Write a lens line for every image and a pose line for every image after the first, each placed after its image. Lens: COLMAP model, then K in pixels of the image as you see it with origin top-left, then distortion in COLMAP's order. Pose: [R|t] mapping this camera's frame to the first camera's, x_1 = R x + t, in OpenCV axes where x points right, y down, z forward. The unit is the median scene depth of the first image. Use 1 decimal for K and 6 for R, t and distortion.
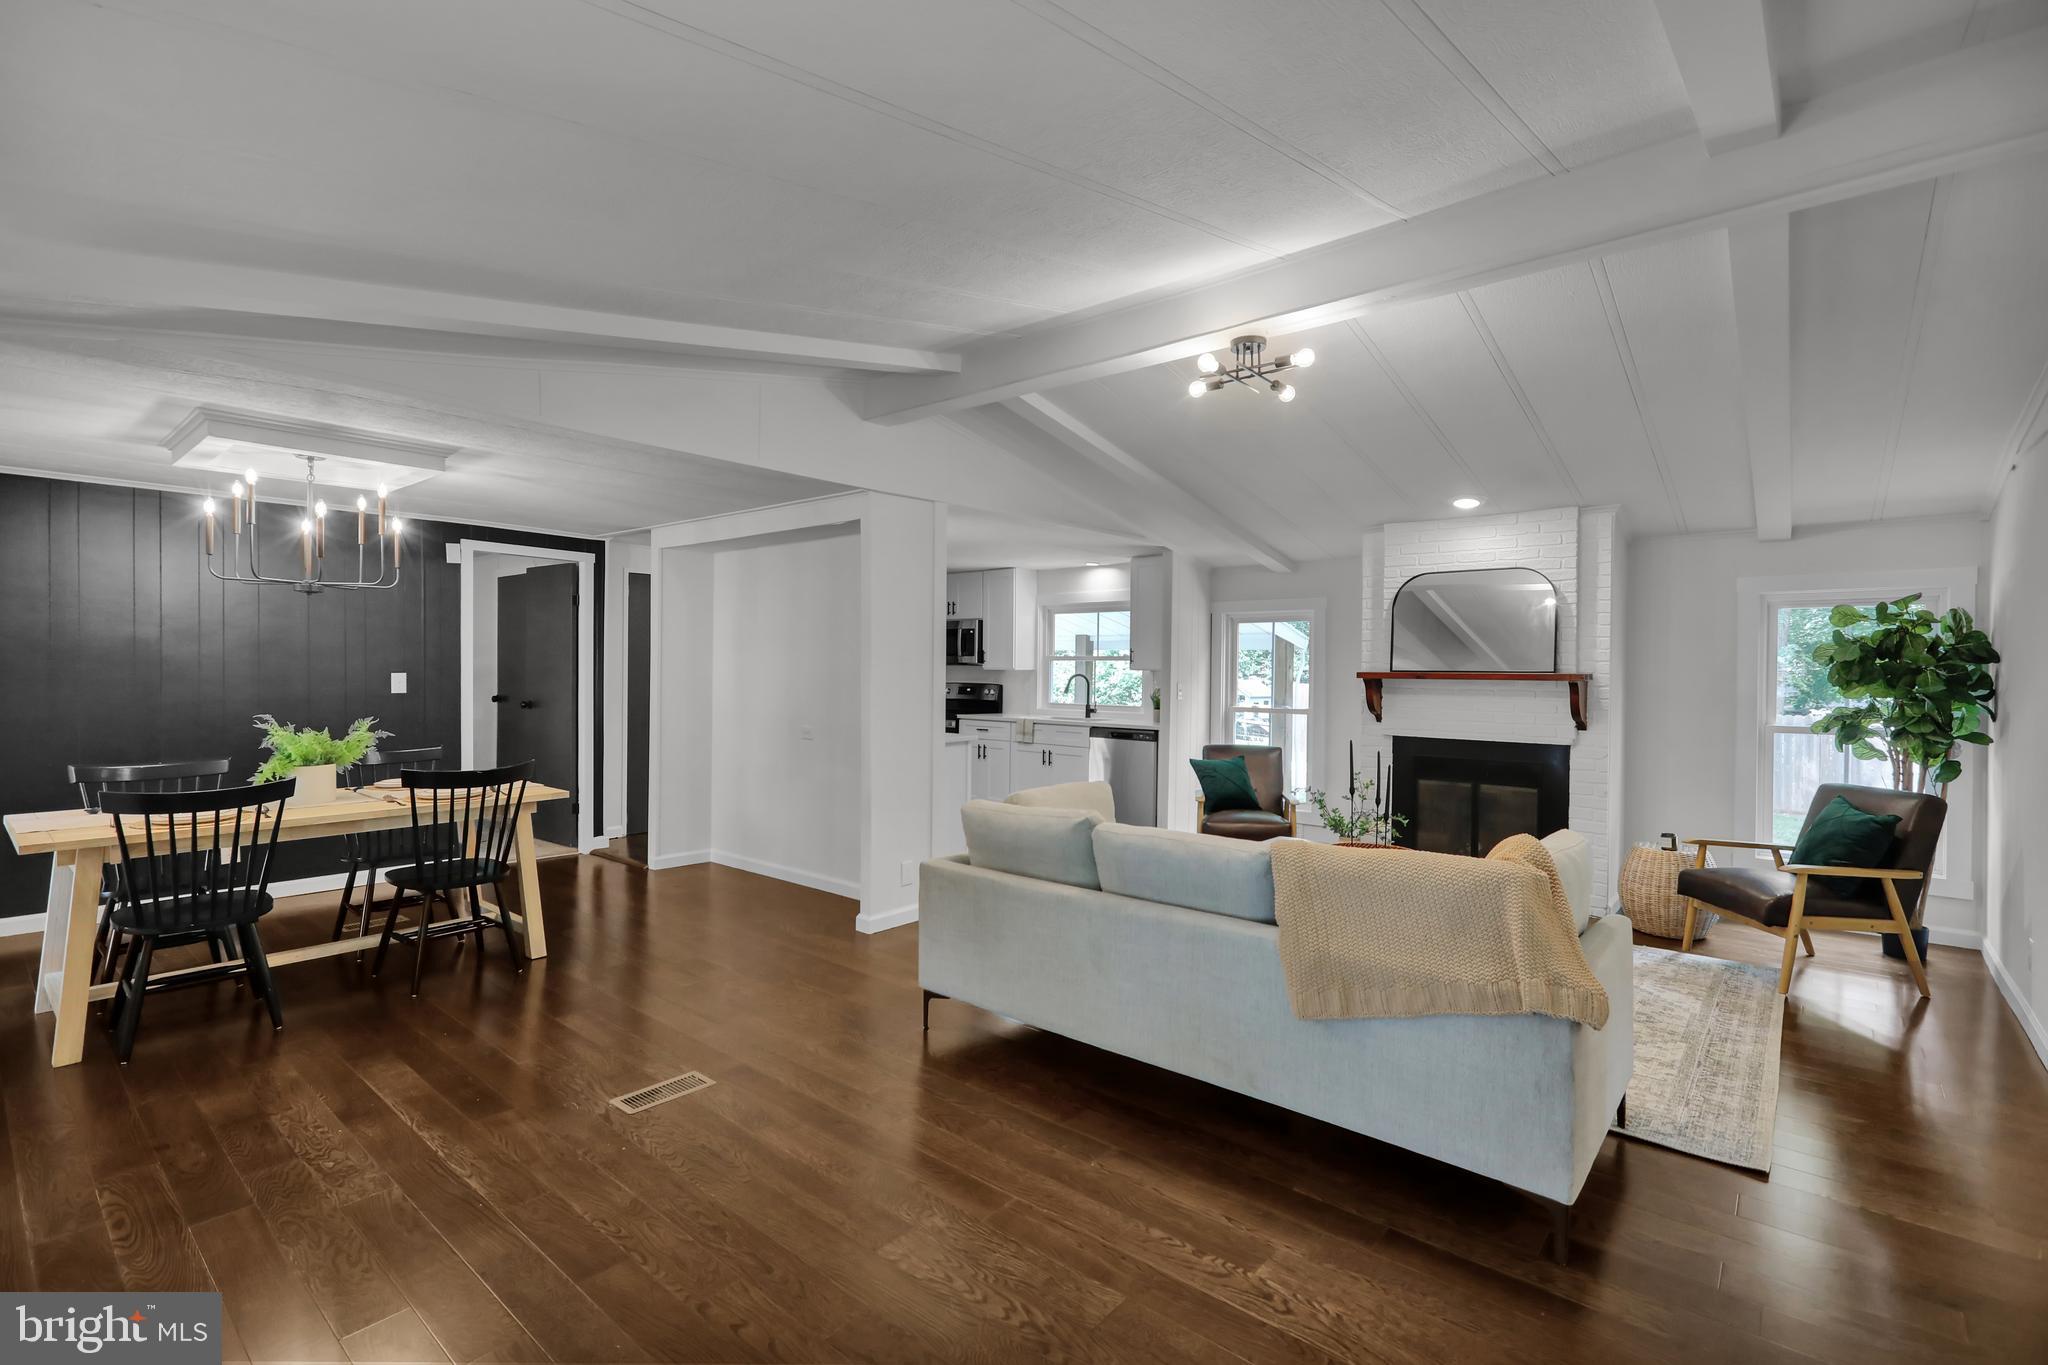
lens RADIAL K [[937.3, 0, 1033.6], [0, 937.3, 680.2], [0, 0, 1]] dist [0.003379, 0.000534]
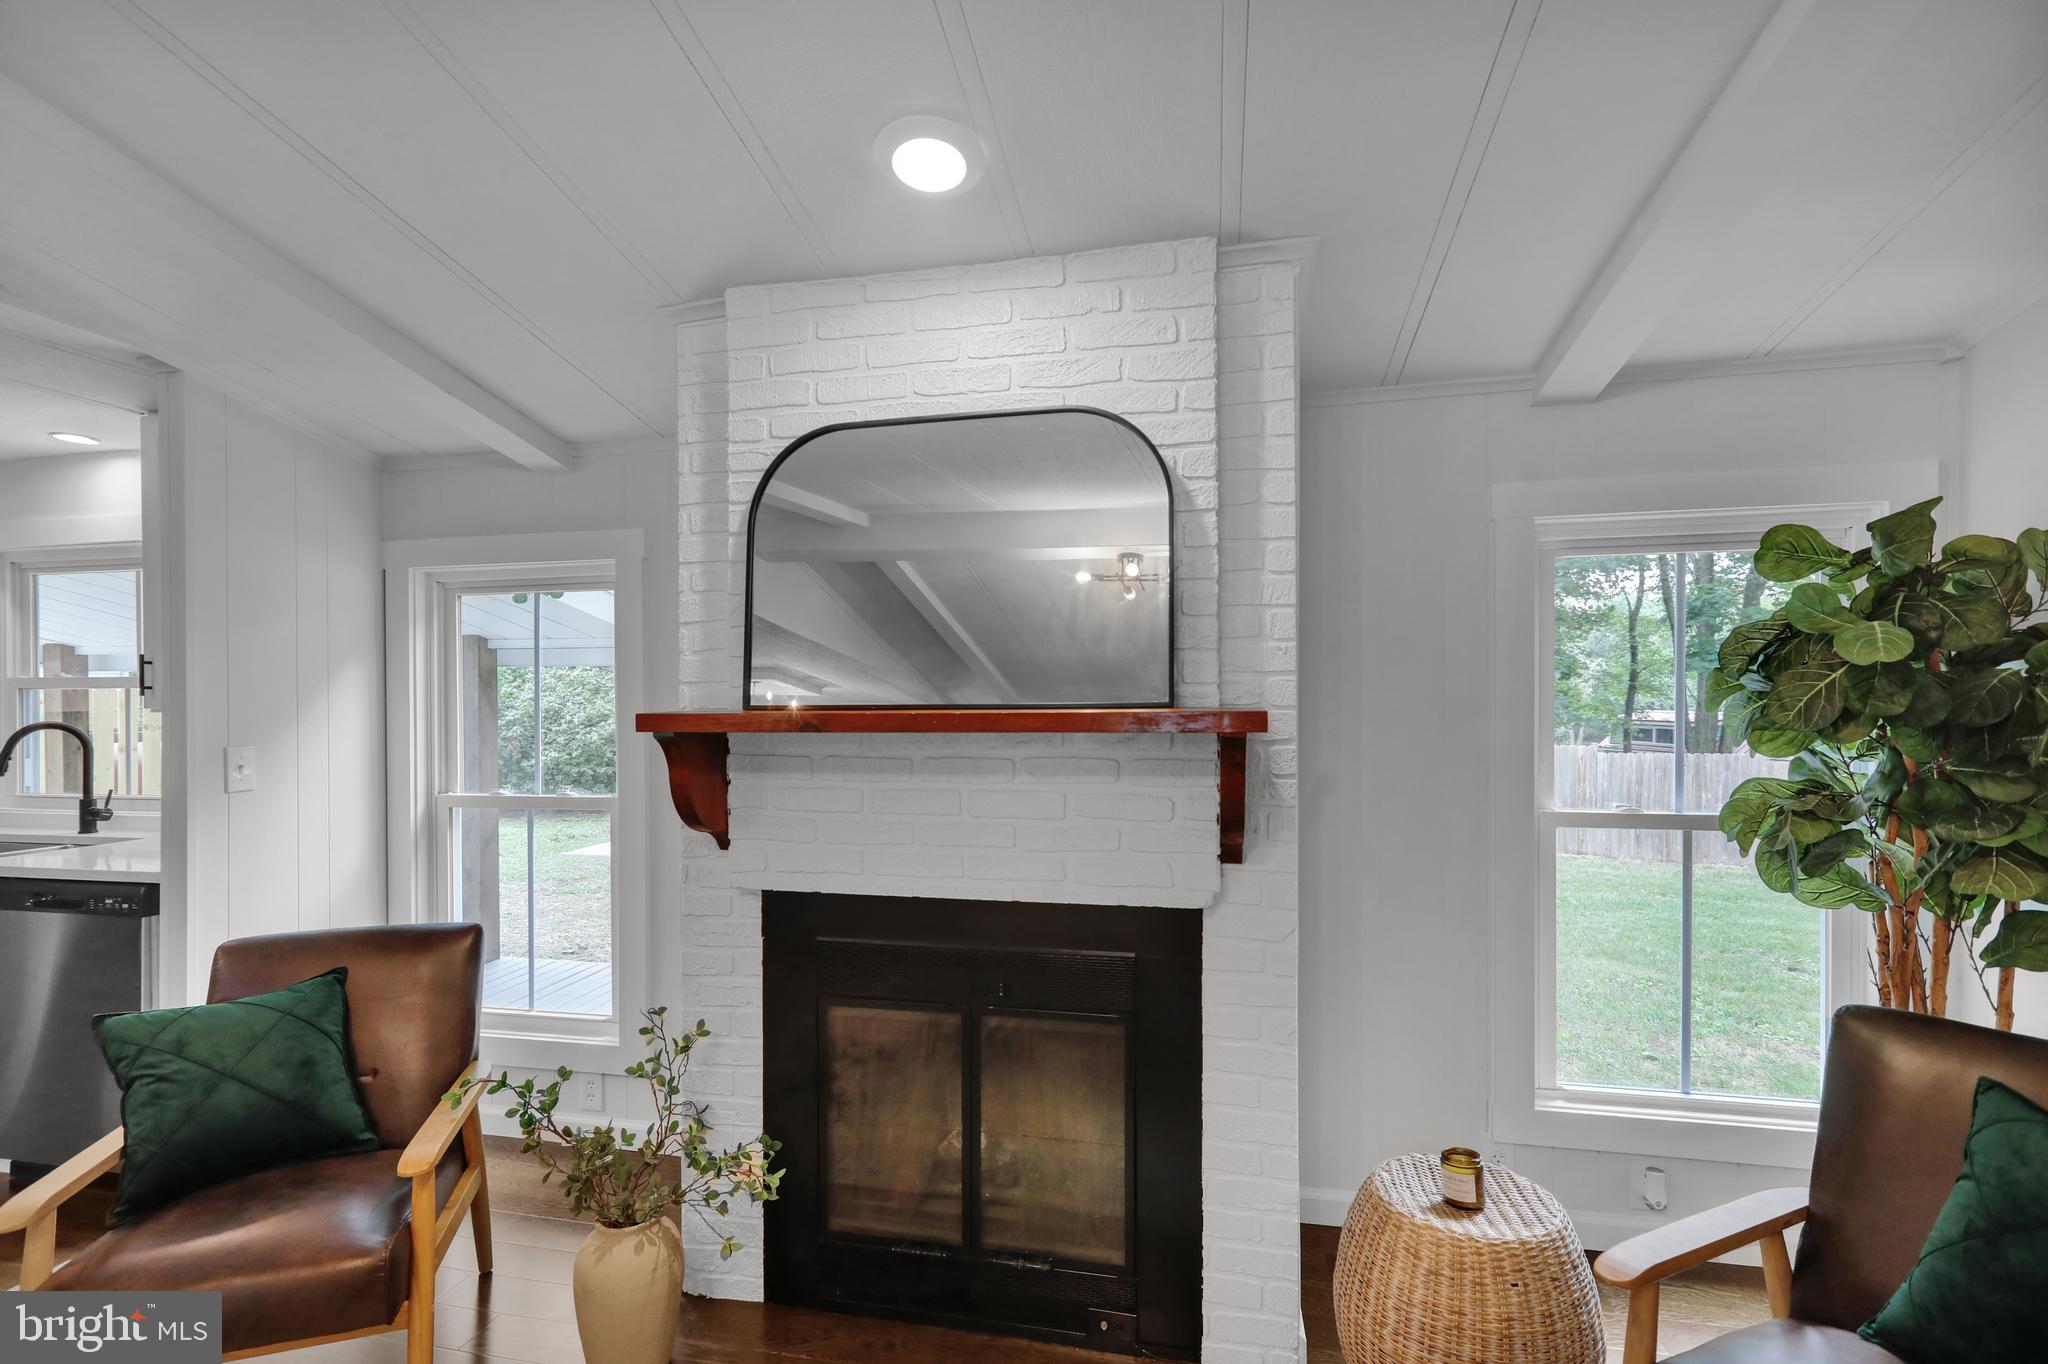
lens RADIAL K [[937.3, 0, 1033.6], [0, 937.3, 679.7], [0, 0, 1]] dist [0.003379, 0.000534]
pose [[0.879585, -0.008236, 0.475671, 0.245578], [0.021003, 0.999548, -0.021532, -0.008264], [-0.475279, 0.028930, 0.879360, 0.510371]]
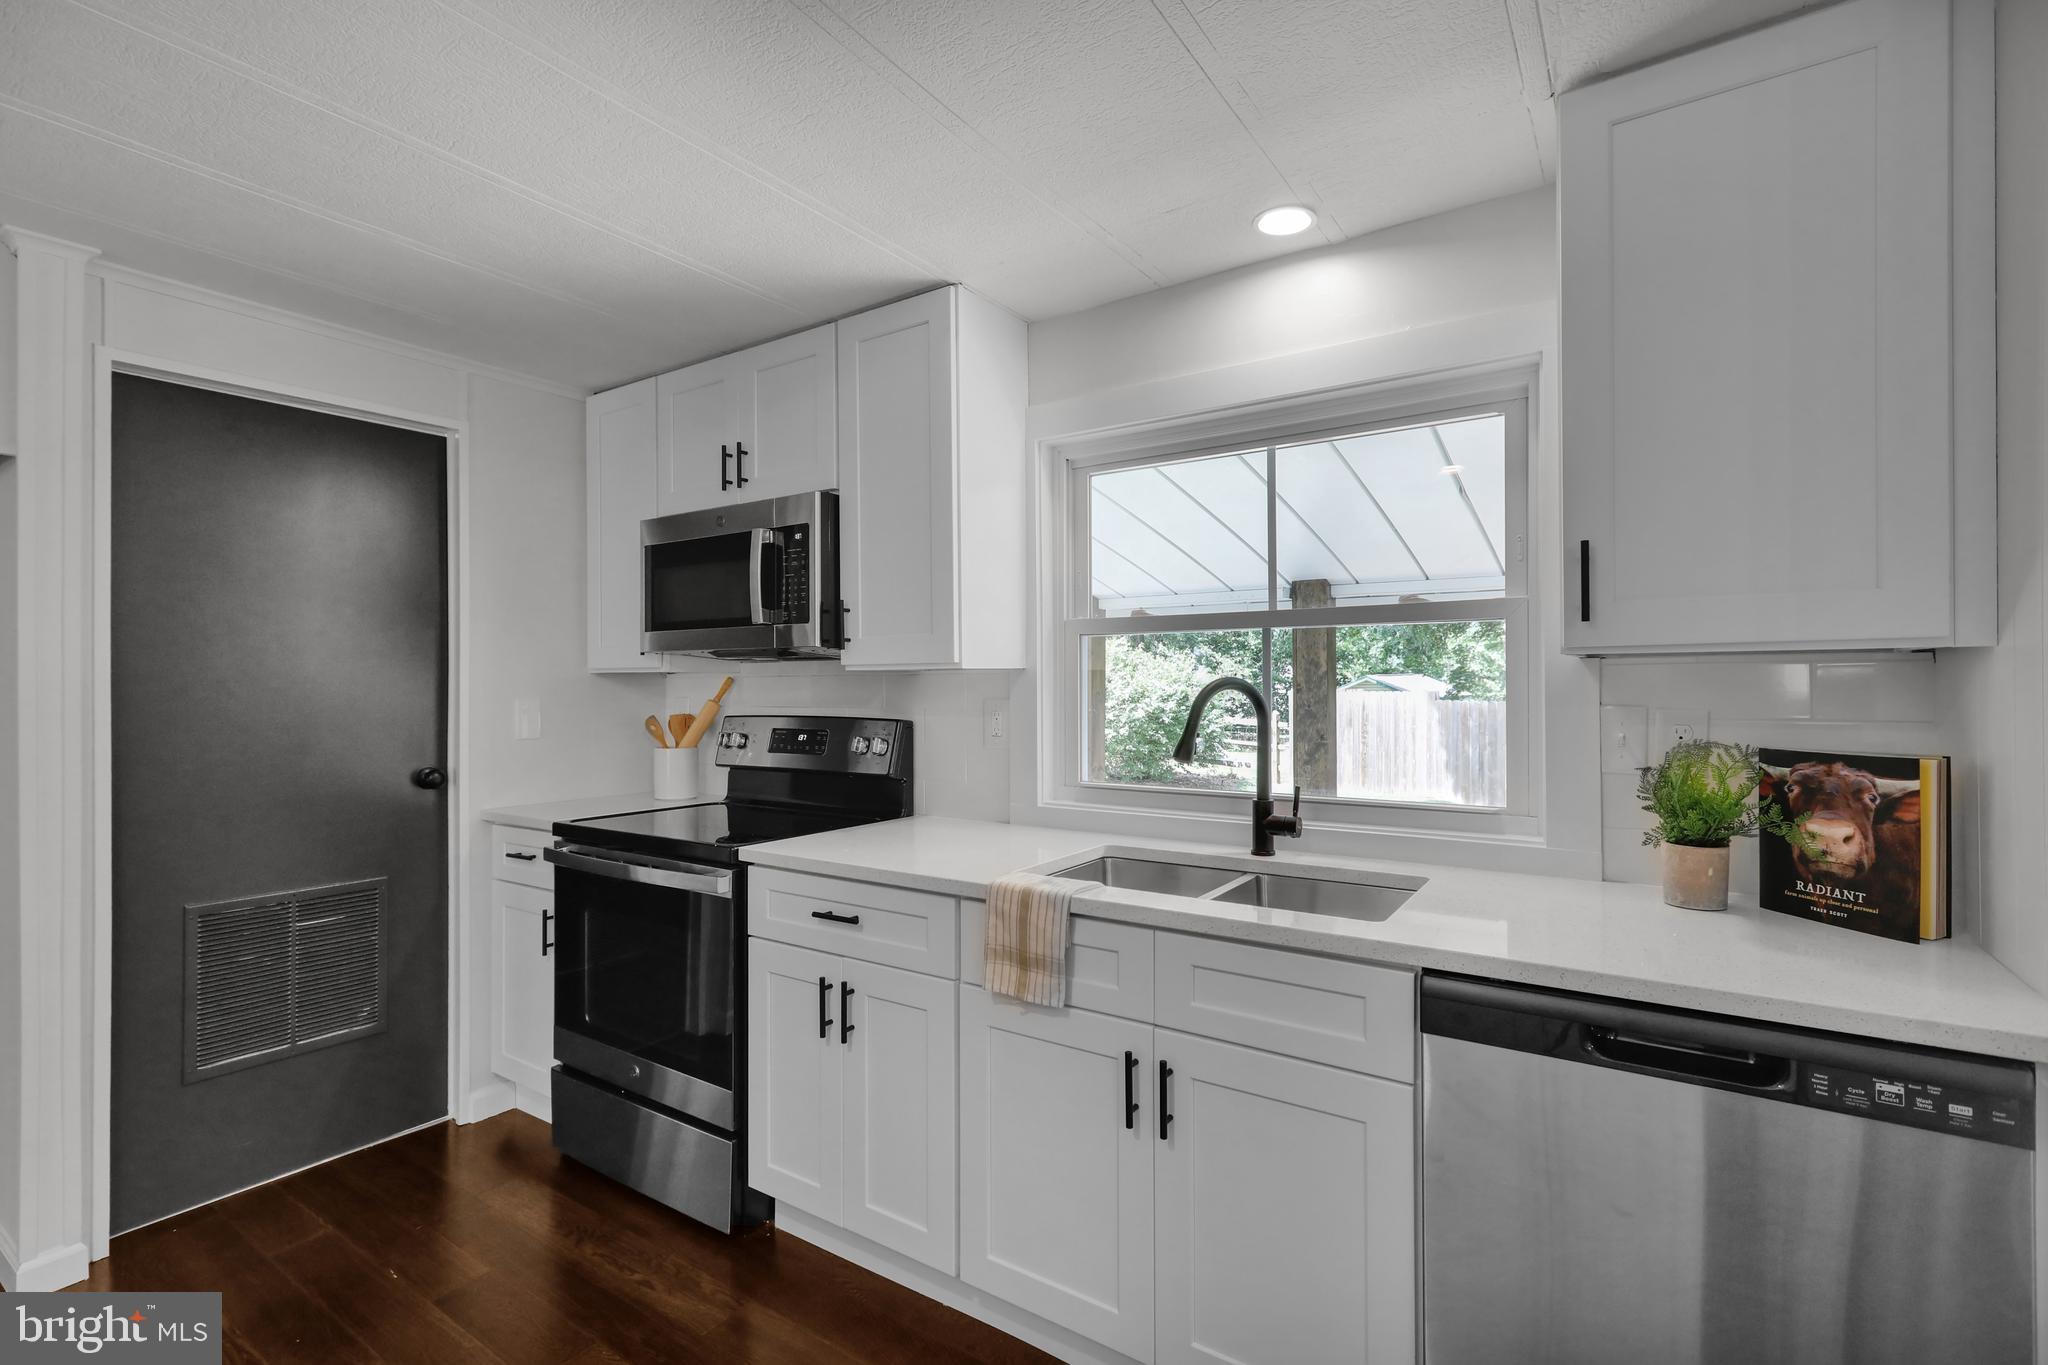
lens RADIAL K [[937.3, 0, 1033.6], [0, 937.3, 680.2], [0, 0, 1]] dist [0.003379, 0.000534]
pose [[0.994222, -0.019781, 0.105504, -0.031758], [0.020816, 0.999745, -0.008716, -0.005907], [-0.105304, 0.010862, 0.994381, 0.841276]]
